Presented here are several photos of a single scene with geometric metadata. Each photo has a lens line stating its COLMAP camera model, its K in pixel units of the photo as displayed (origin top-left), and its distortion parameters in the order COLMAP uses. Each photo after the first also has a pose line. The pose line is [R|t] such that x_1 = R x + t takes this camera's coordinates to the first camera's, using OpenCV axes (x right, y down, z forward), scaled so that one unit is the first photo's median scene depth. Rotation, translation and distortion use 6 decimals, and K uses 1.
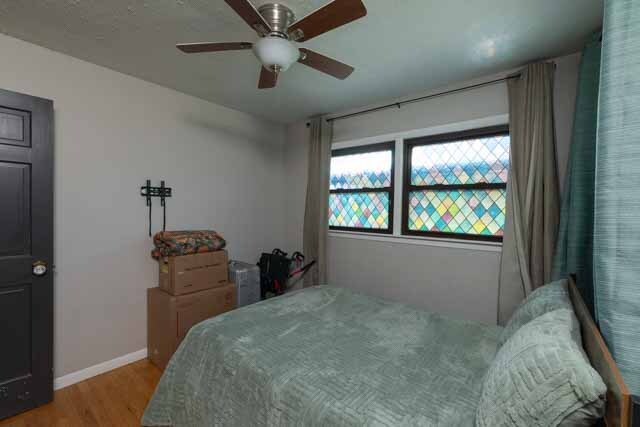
lens RADIAL K [[289.1, 0, 320.5], [0, 289.1, 216.6], [0, 0, 1]] dist [-0.000570, -0.000047]
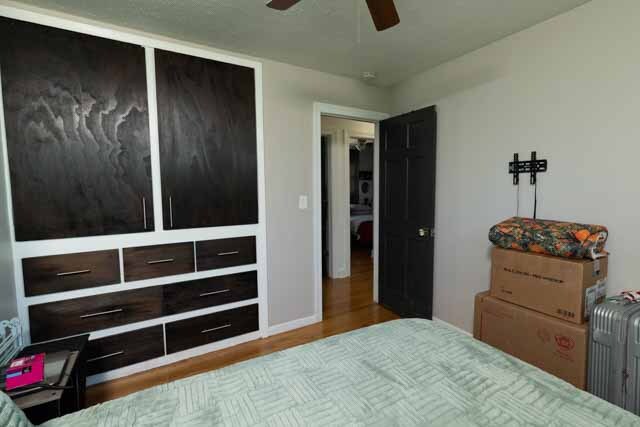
lens RADIAL K [[289.1, 0, 320.5], [0, 289.1, 207.0], [0, 0, 1]] dist [-0.000570, -0.000047]
pose [[-0.335727, 0.049597, -0.940653, 0.371069], [-0.026826, 0.997704, 0.062180, -0.010037], [0.941577, 0.046109, -0.333626, 0.748956]]
